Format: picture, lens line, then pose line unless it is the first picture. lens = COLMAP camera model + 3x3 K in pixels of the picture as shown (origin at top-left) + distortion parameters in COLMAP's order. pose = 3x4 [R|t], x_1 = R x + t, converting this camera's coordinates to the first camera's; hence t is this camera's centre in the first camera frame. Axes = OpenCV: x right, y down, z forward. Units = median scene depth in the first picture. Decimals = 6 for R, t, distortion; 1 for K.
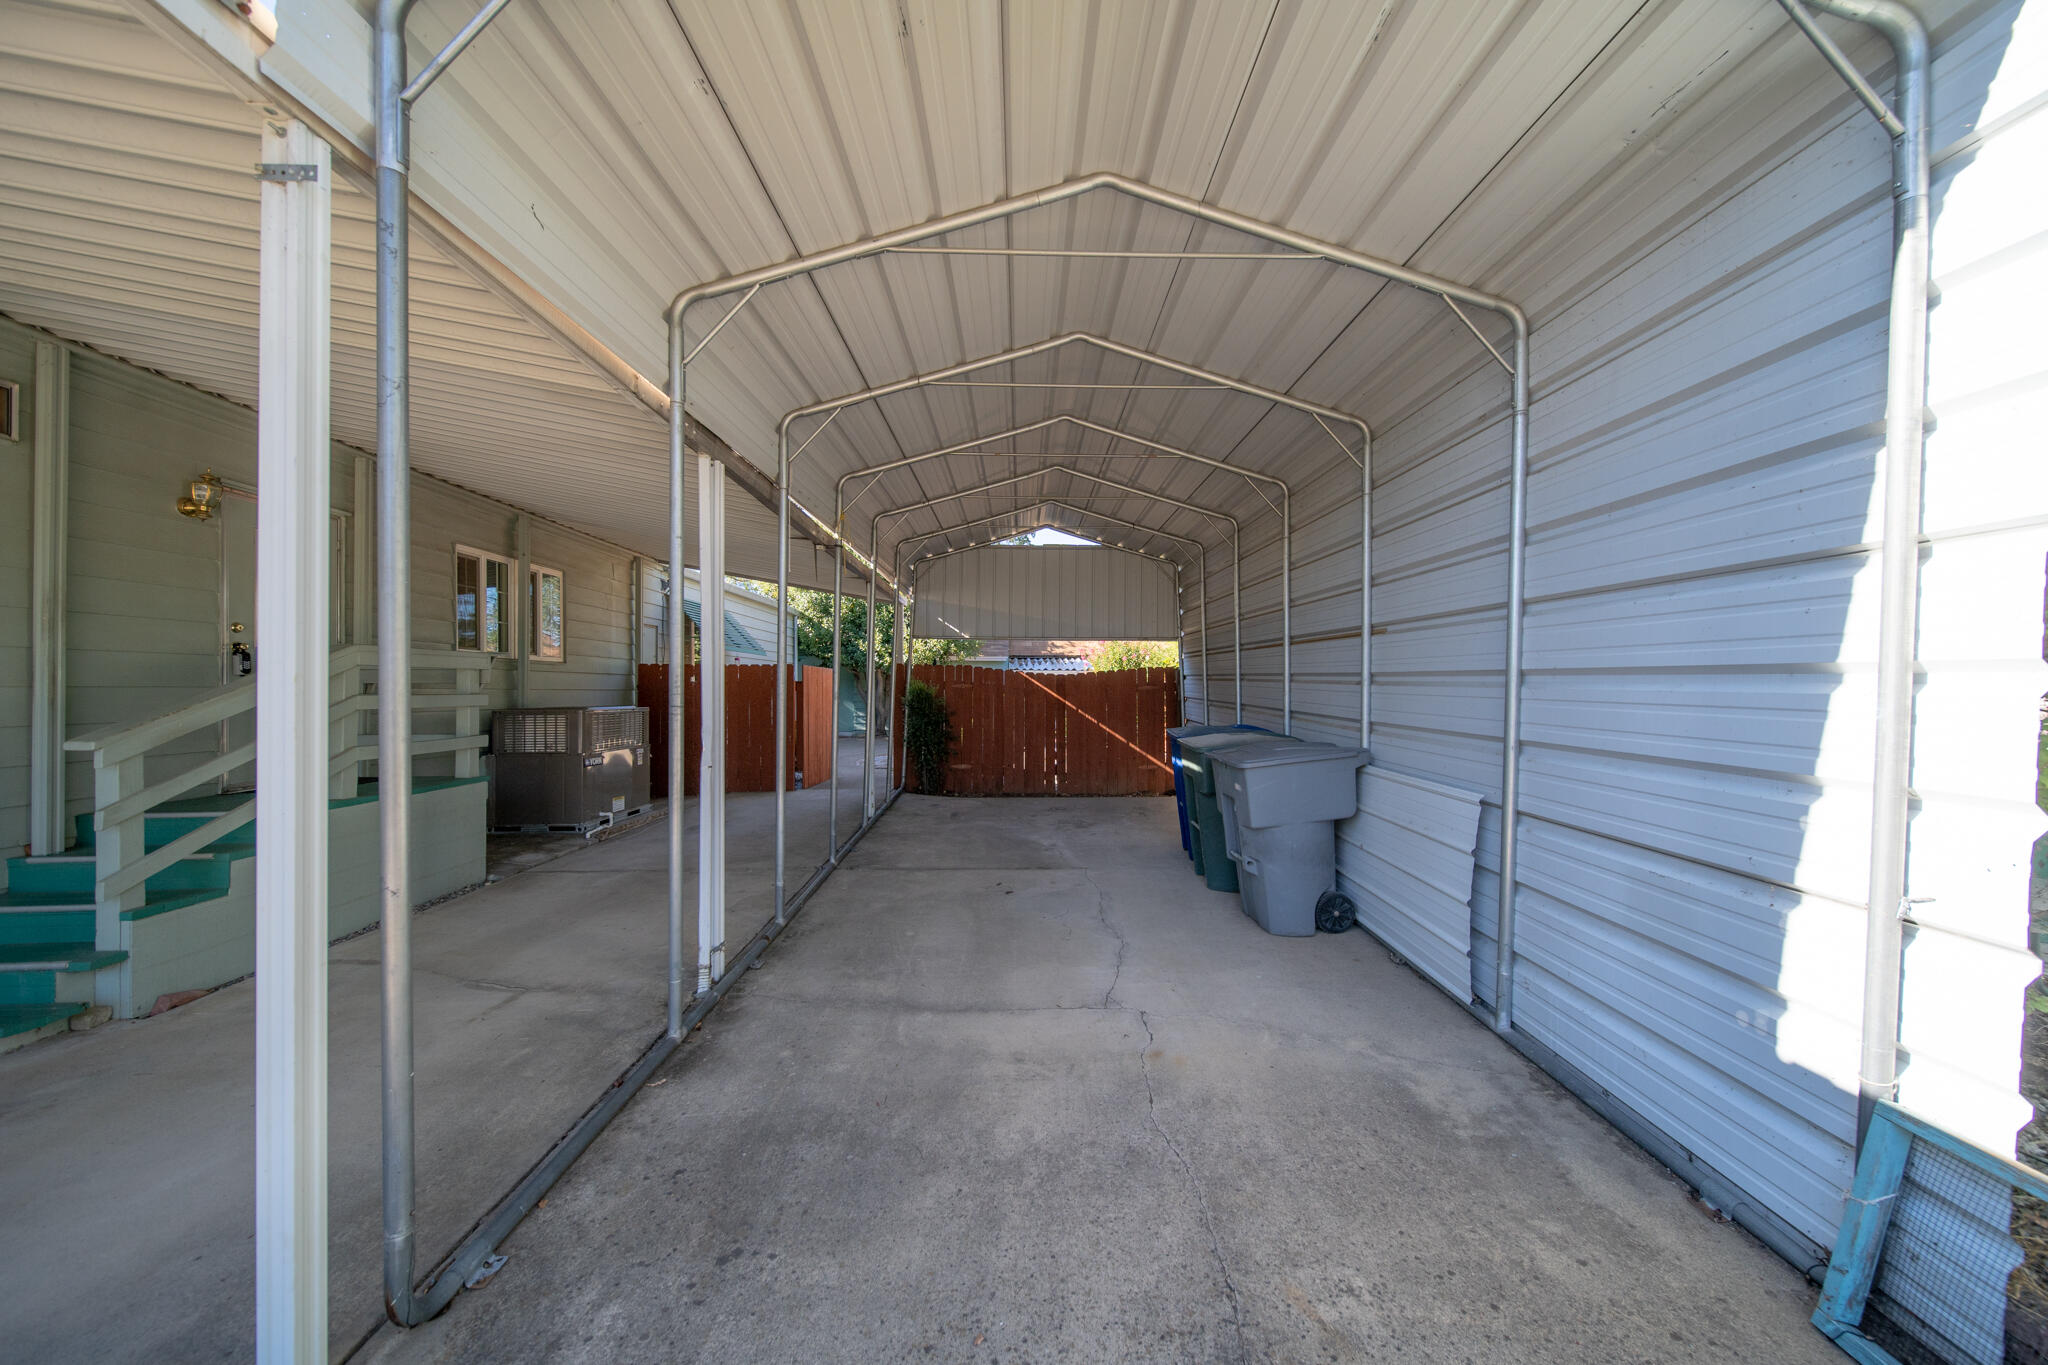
lens RADIAL K [[746.4, 0, 1033.7], [0, 746.4, 686.2], [0, 0, 1]] dist [-0.002144, -0.000363]
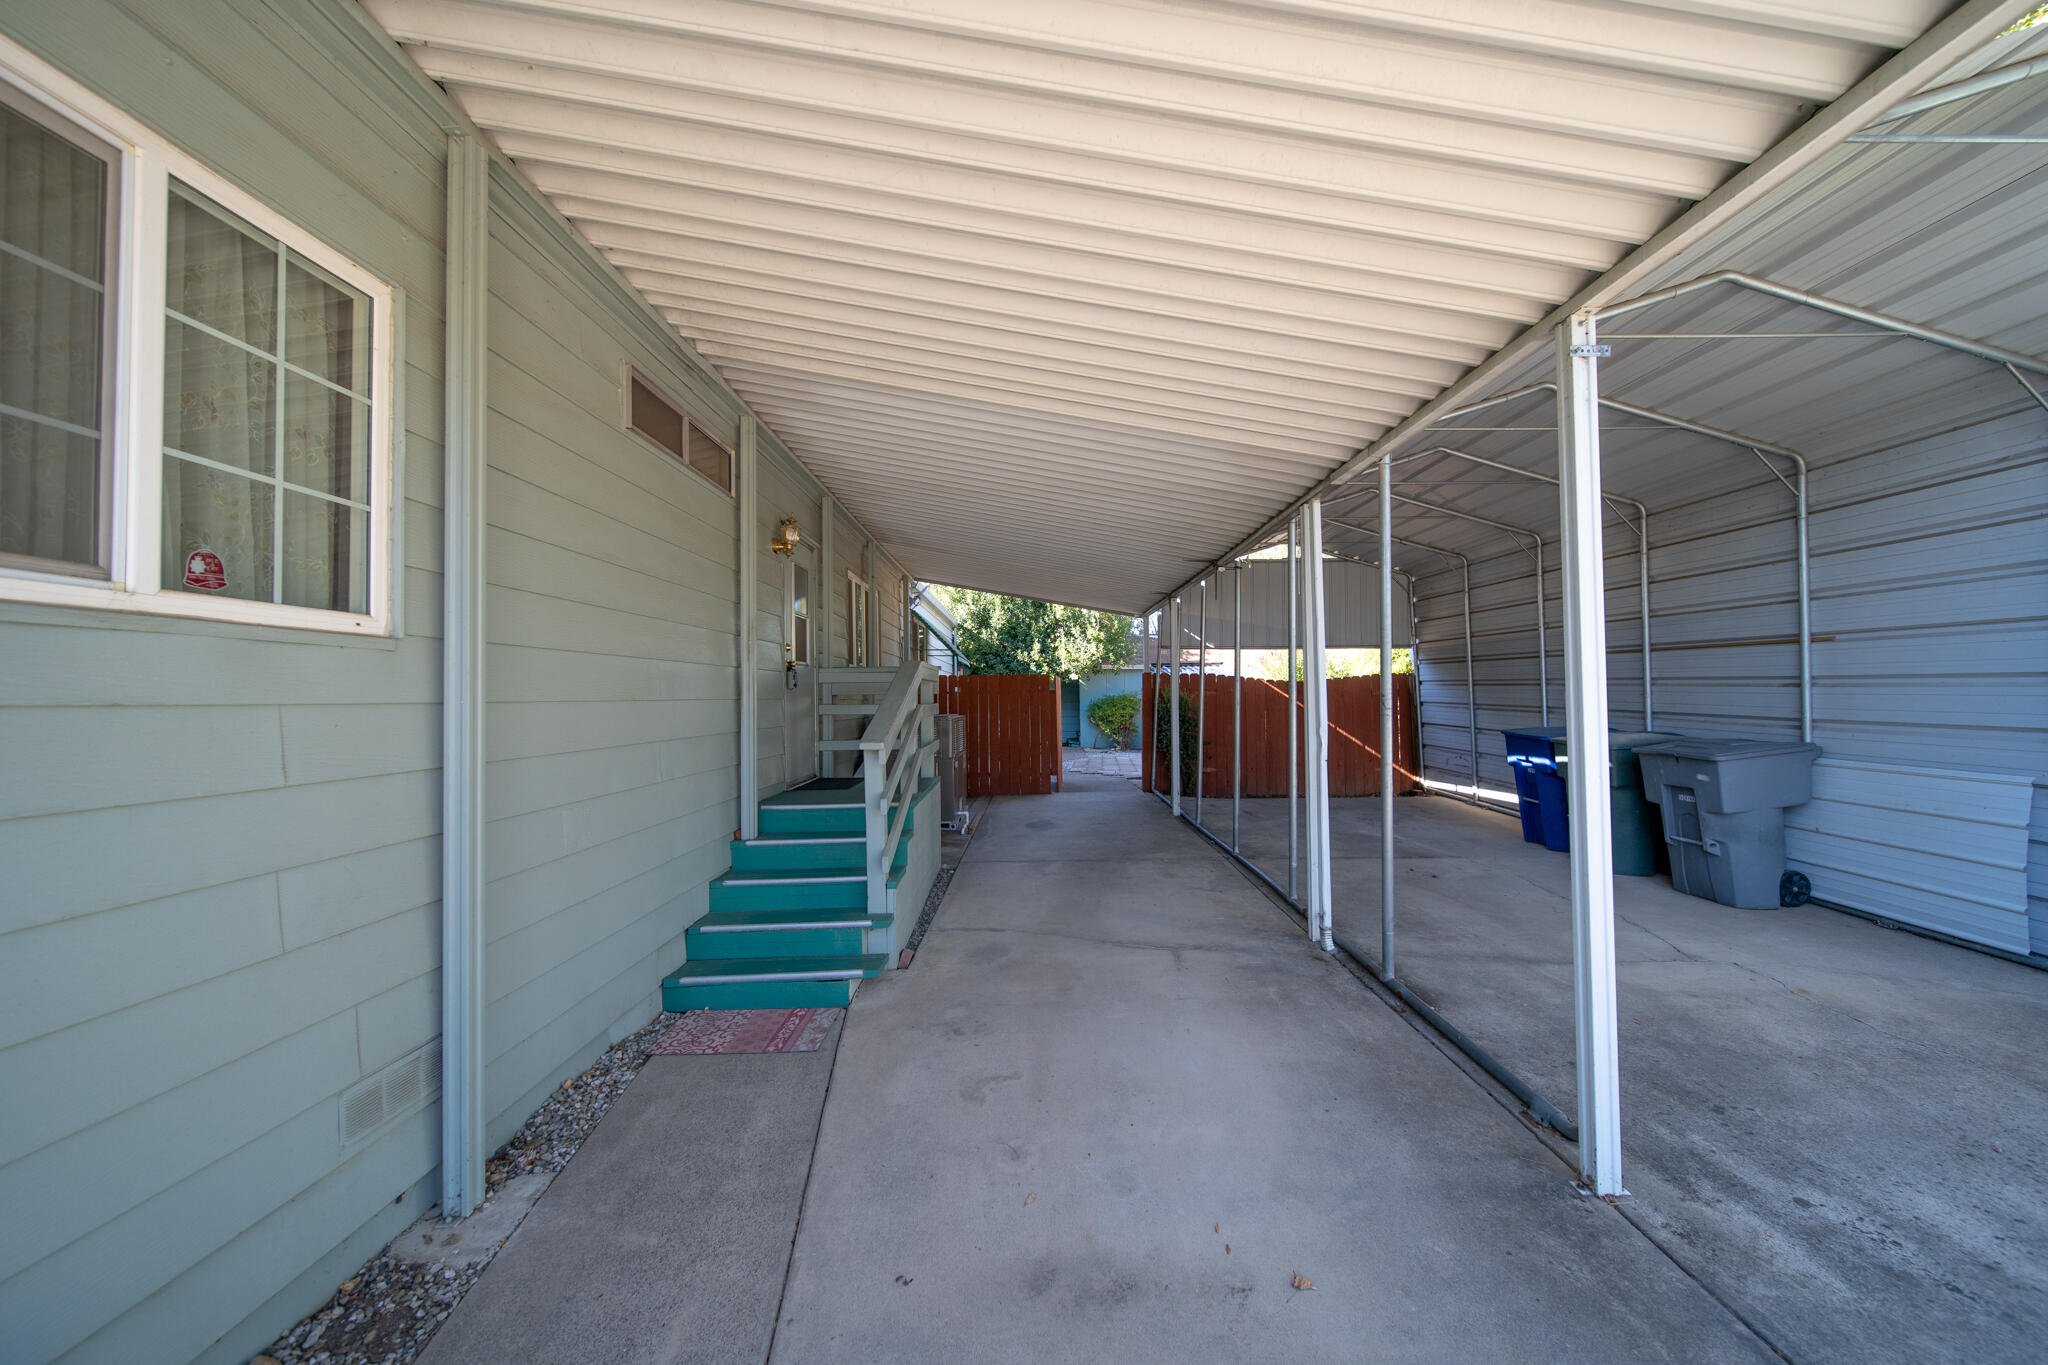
lens RADIAL K [[764.0, 0, 1024.0], [0, 764.0, 682.5], [0, 0, 1]] dist [-0.000545, -0.001919]
pose [[0.999417, -0.011091, -0.032294, -0.843664], [0.010584, 0.999819, -0.015812, -0.002736], [0.032464, 0.015461, 0.999353, -0.230055]]
